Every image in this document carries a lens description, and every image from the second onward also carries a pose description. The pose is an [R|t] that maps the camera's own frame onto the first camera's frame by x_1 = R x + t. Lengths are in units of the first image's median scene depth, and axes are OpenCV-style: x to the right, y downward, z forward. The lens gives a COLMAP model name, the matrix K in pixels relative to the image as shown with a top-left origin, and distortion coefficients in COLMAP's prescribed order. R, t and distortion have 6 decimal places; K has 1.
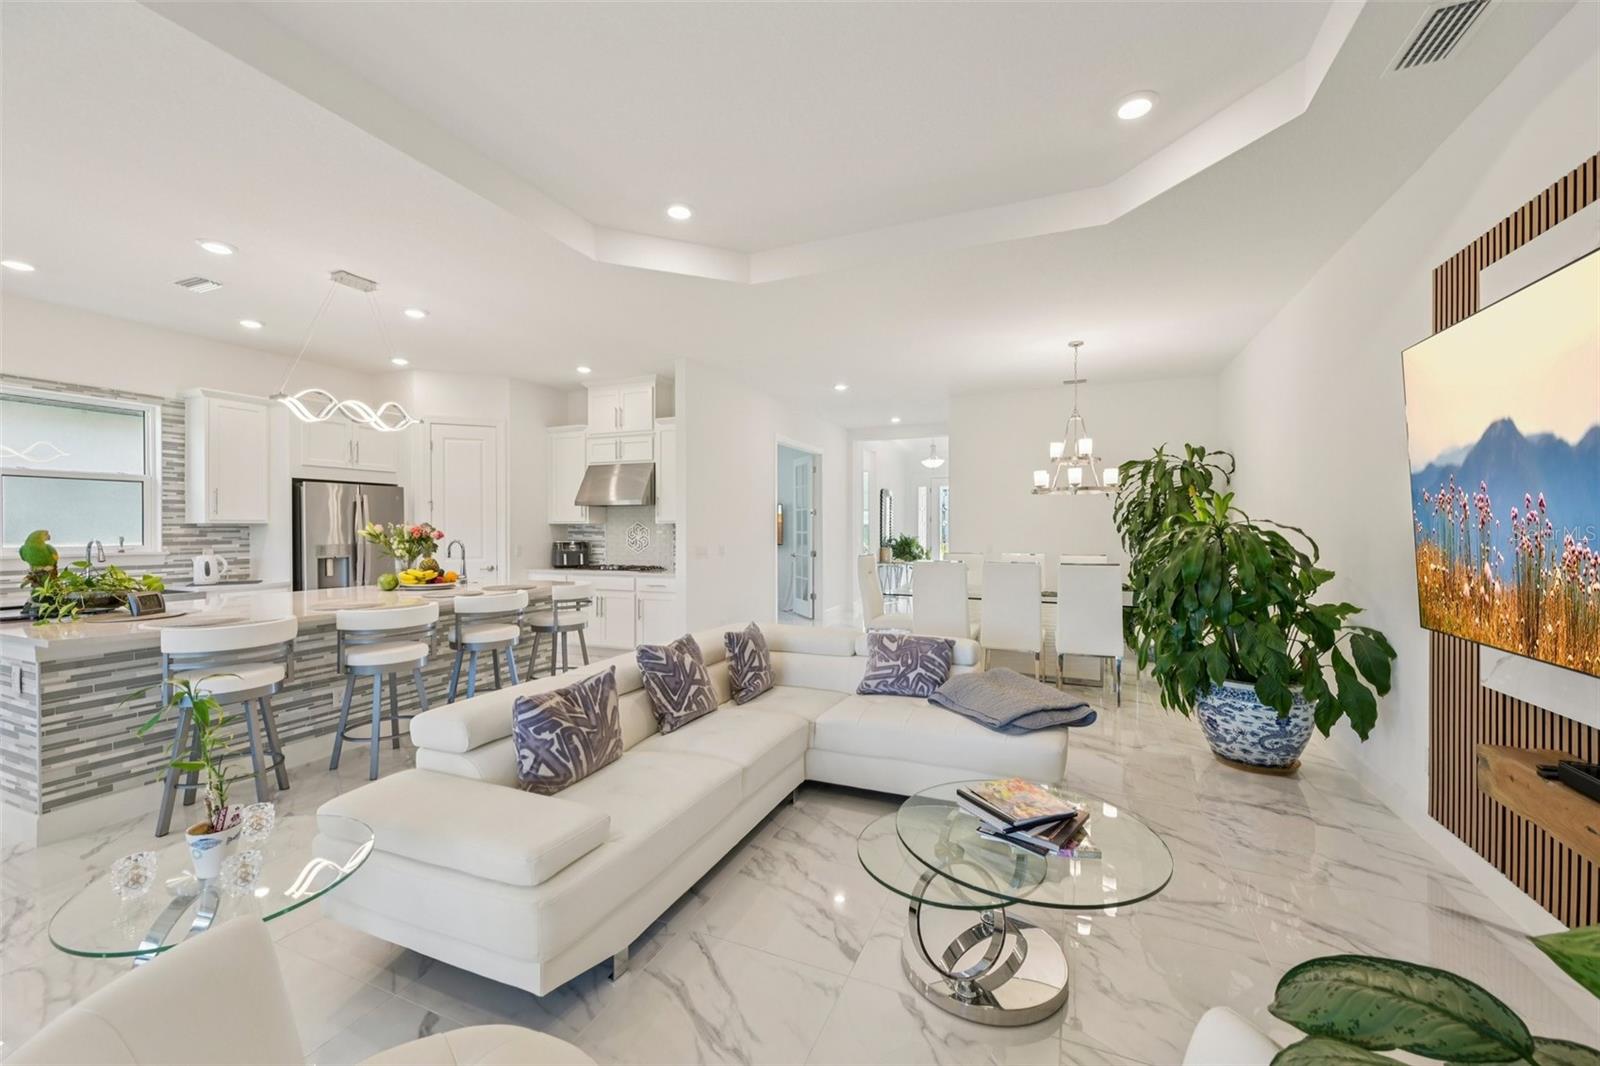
lens RADIAL K [[634.0, 0, 801.3], [0, 634.0, 530.3], [0, 0, 1]] dist [0.000353, 0.000346]
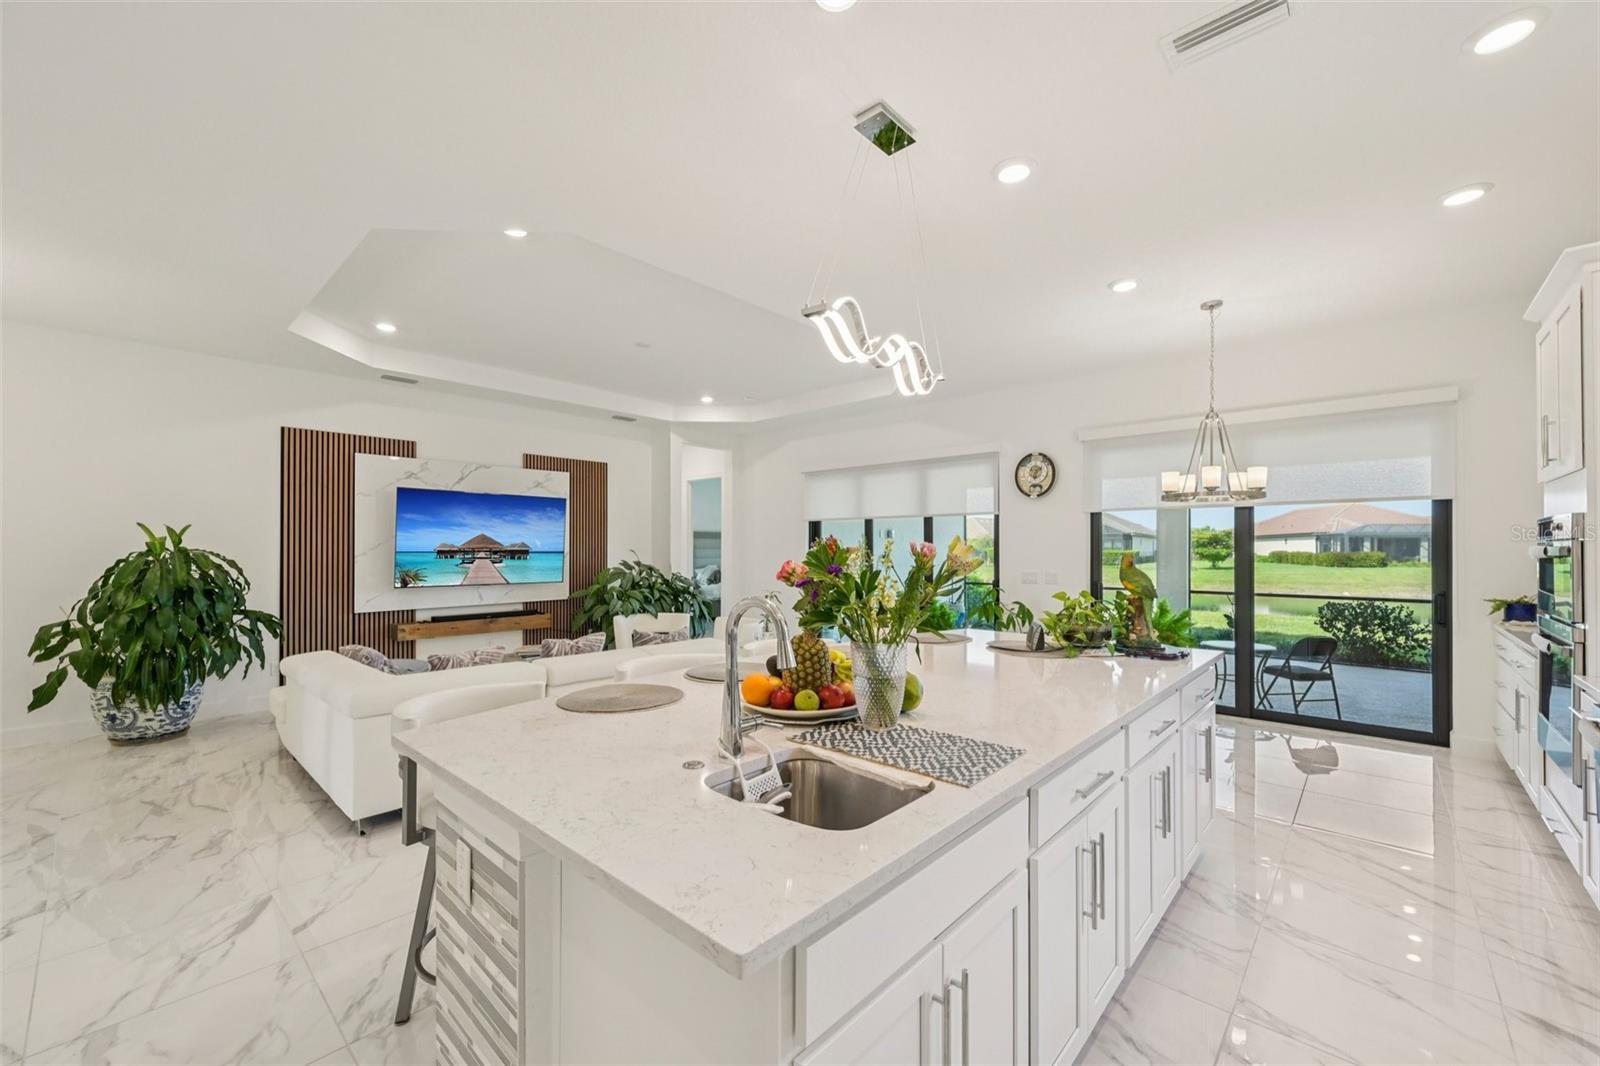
lens RADIAL K [[637.3, 0, 803.6], [0, 637.3, 546.8], [0, 0, 1]] dist [0.001168, -0.000030]
pose [[-0.946814, 0.003780, 0.321760, -0.634135], [0.003099, 0.999992, -0.002630, -0.005298], [-0.321767, -0.001493, -0.946818, 1.219069]]
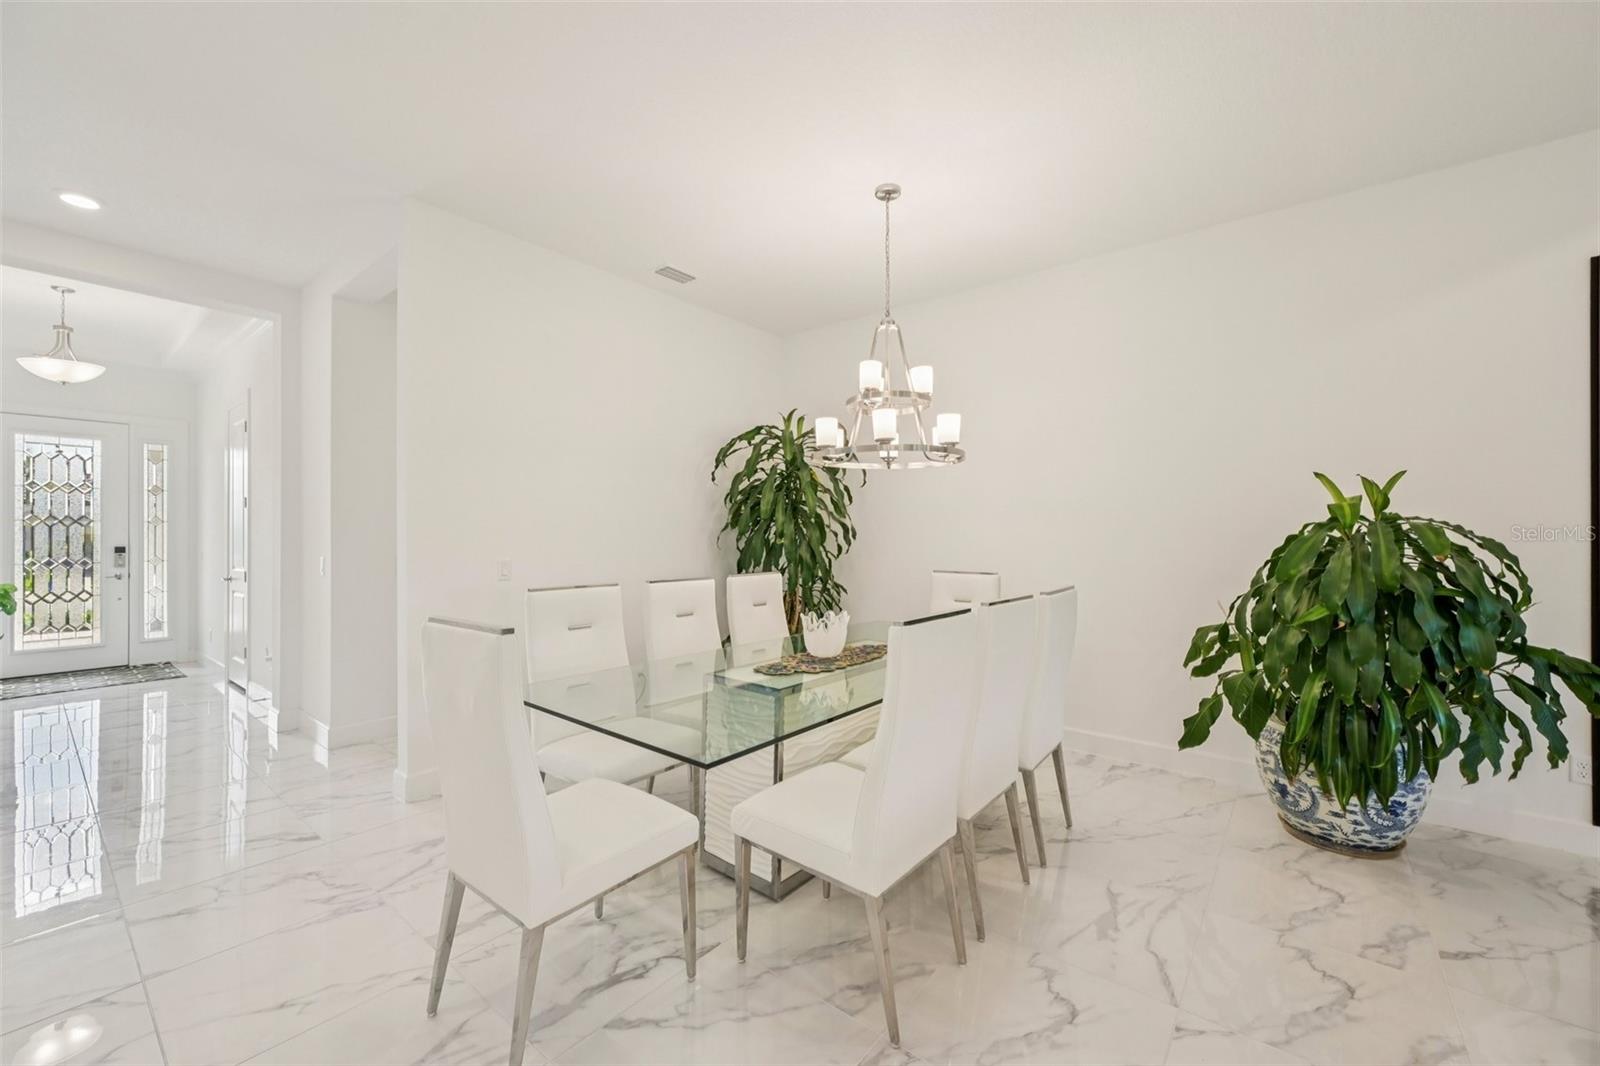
lens RADIAL K [[629.2, 0, 800.3], [0, 629.2, 533.4], [0, 0, 1]] dist [0.000271, 0.000052]
pose [[0.266054, 0.002681, 0.963954, -0.119815], [0.004606, 0.999981, -0.004052, 0.005012], [-0.963947, 0.005518, 0.266037, 0.966028]]
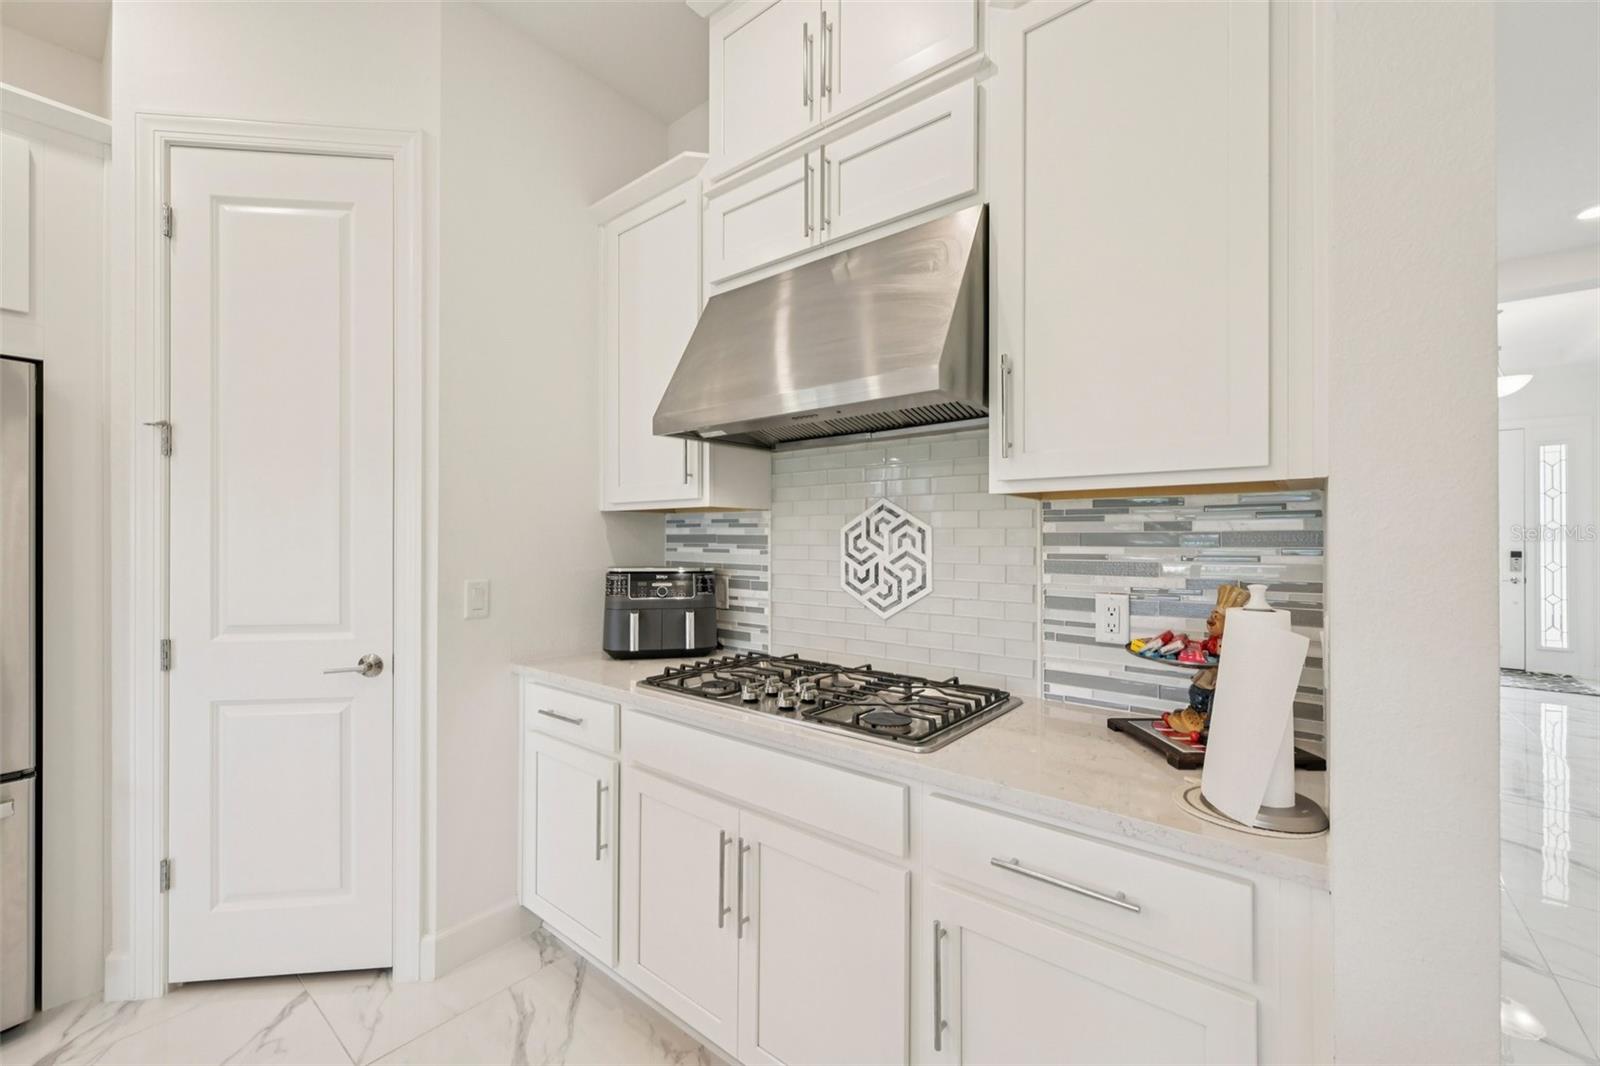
lens RADIAL K [[633.3, 0, 802.5], [0, 633.3, 539.0], [0, 0, 1]] dist [-0.000222, 0.000723]
pose [[0.963082, 0.001222, -0.269204, -0.294554], [-0.002945, 0.999978, -0.005997, 0.007101], [0.269191, 0.006568, 0.963064, 0.988142]]
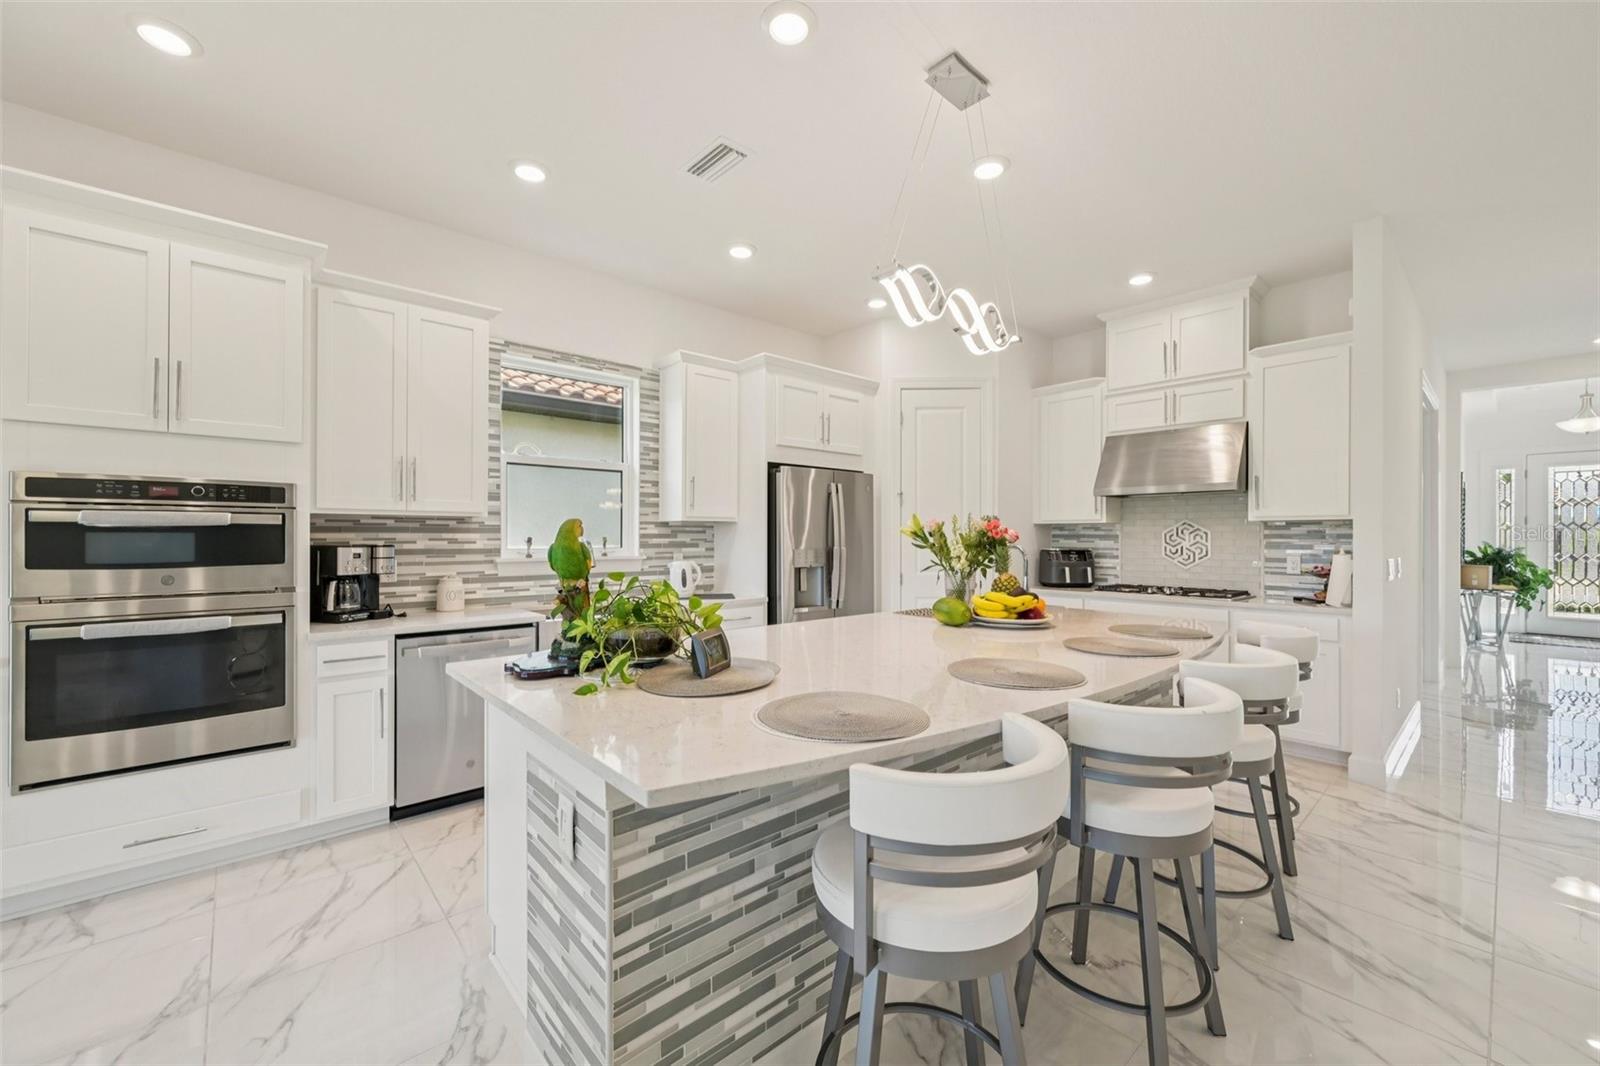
lens RADIAL K [[633.7, 0, 803.0], [0, 633.7, 535.6], [0, 0, 1]] dist [-0.000551, 0.000569]
pose [[0.906916, 0.002103, -0.421307, -0.456665], [-0.004566, 0.999978, -0.004837, 0.010485], [0.421287, 0.006310, 0.906905, 0.335550]]
